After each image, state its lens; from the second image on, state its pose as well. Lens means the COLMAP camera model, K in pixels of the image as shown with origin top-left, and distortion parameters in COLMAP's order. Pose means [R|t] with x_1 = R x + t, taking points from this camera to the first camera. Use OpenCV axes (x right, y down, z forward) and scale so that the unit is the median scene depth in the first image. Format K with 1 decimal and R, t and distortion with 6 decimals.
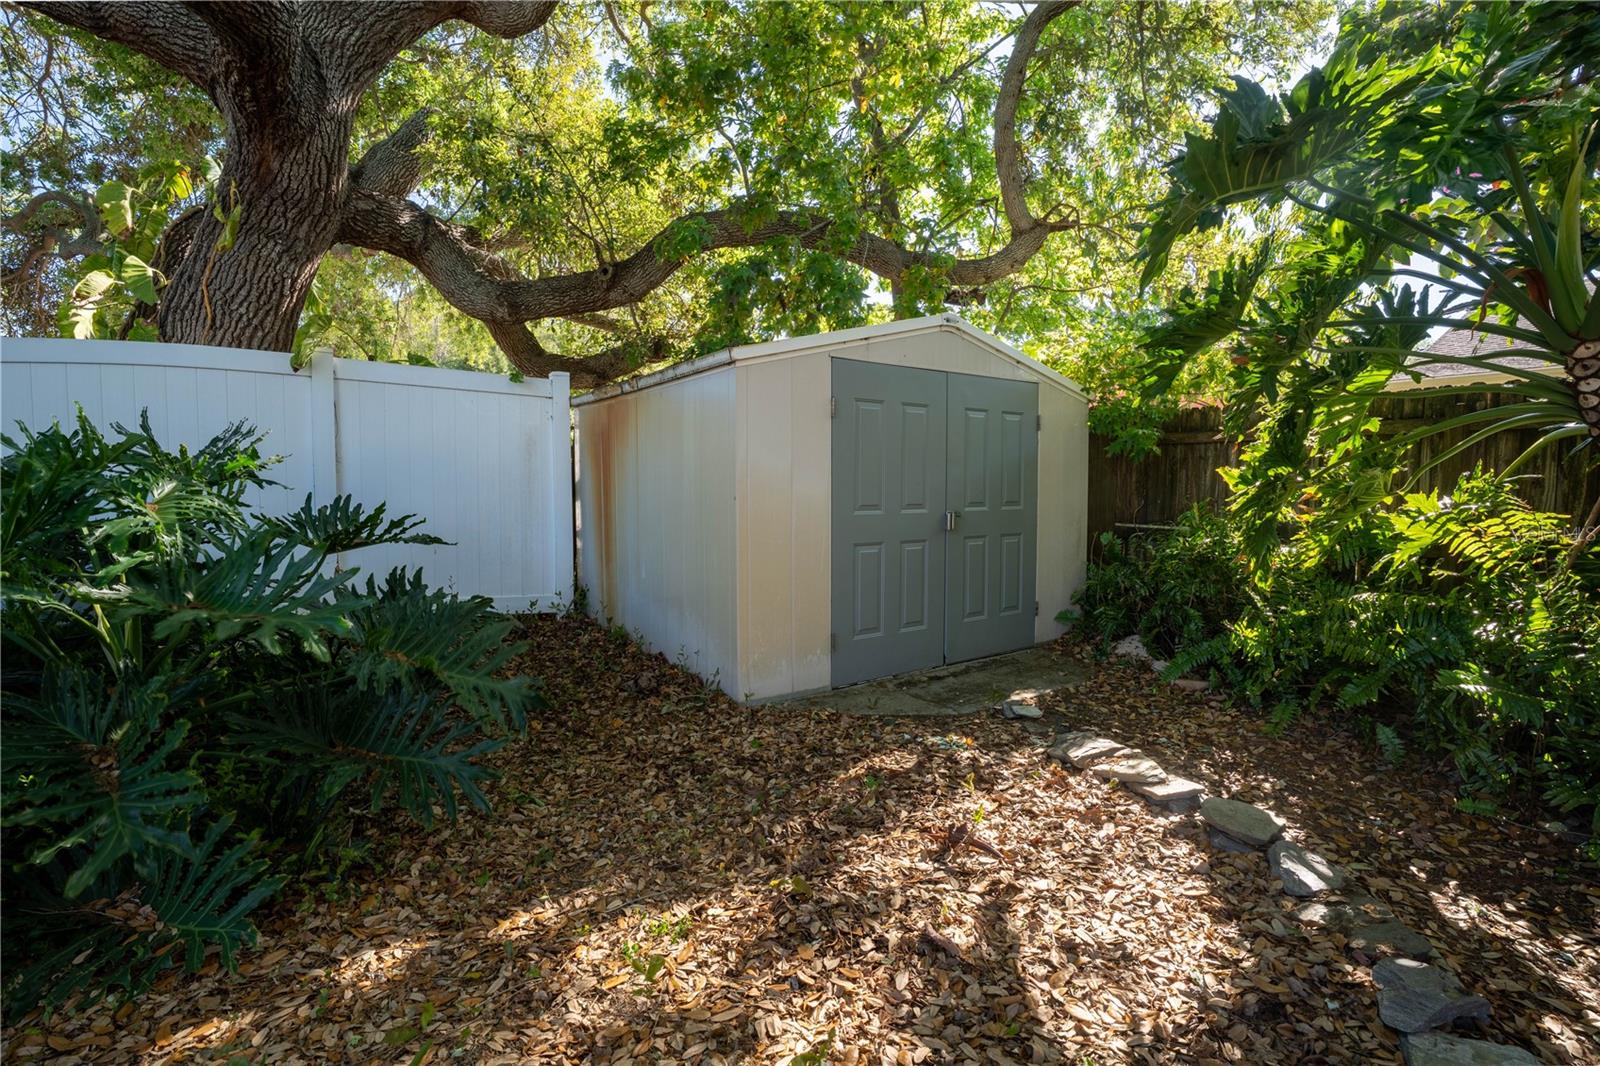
lens RADIAL K [[740.0, 0, 800.0], [0, 740.0, 533.0], [0, 0, 1]] dist [-0.079672, 0.022543]
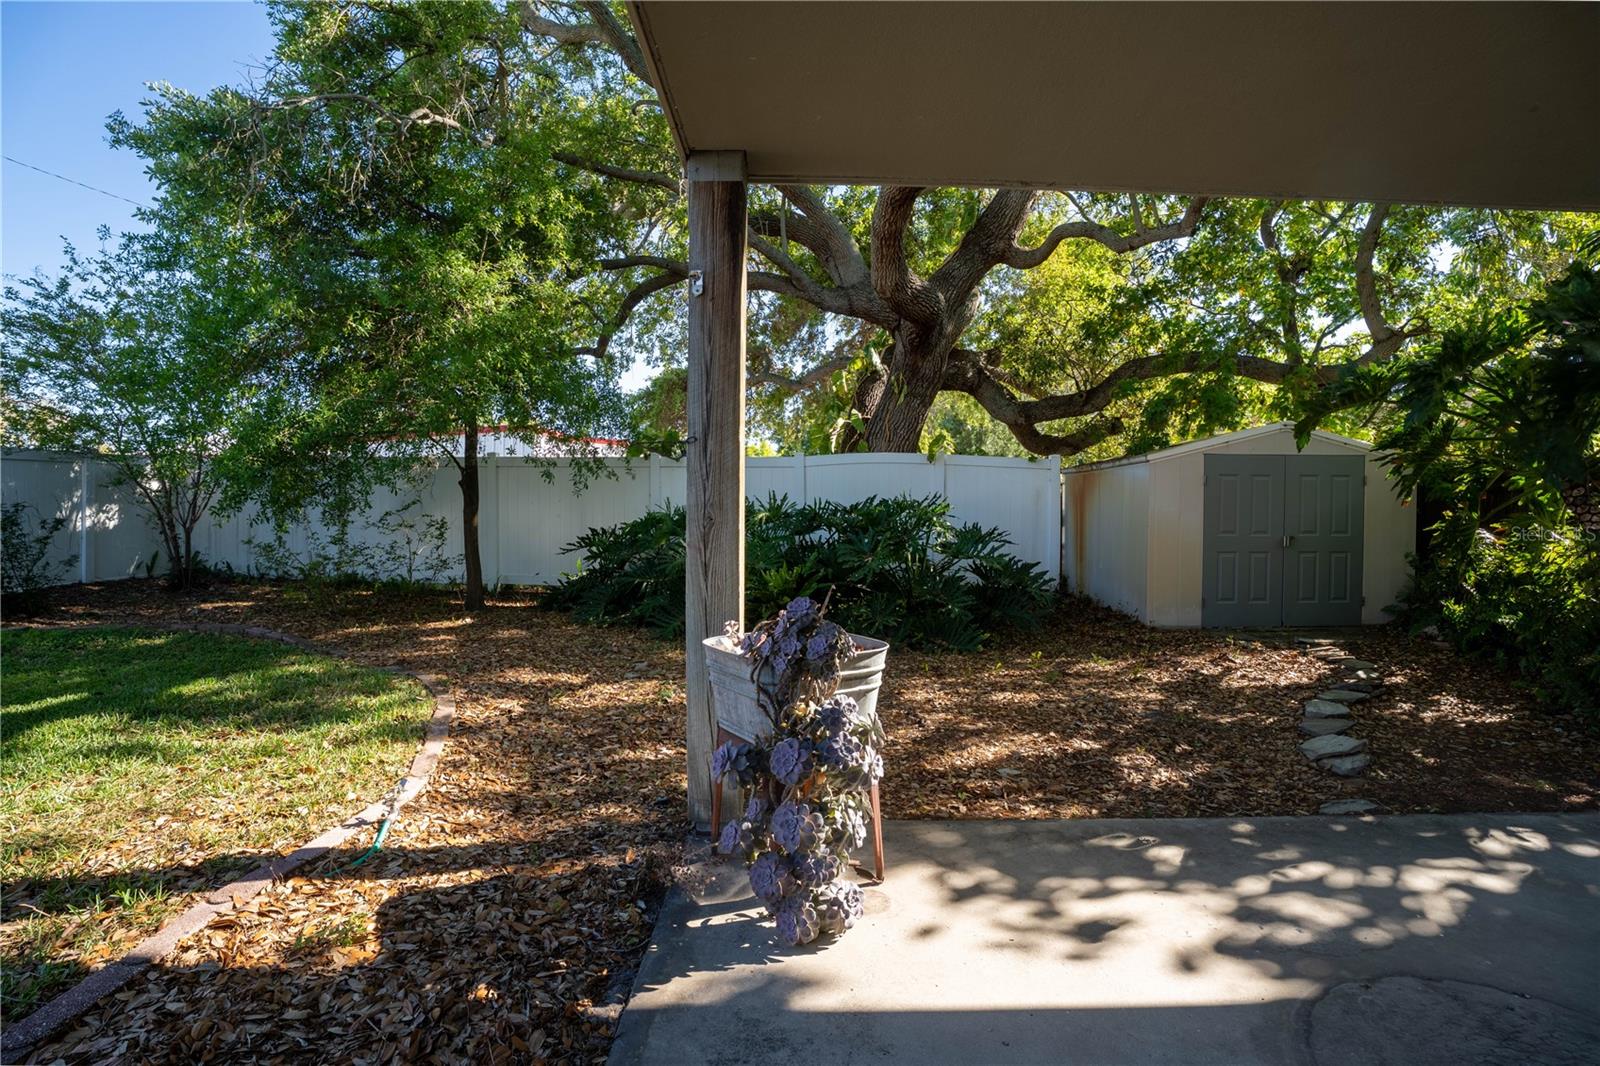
lens RADIAL K [[740.0, 0, 800.0], [0, 740.0, 533.0], [0, 0, 1]] dist [-0.079672, 0.022543]
pose [[0.822291, 0.018339, -0.568771, 0.213093], [-0.041683, 0.998737, -0.028061, 0.055366], [0.567538, 0.046782, 0.822017, -0.965685]]
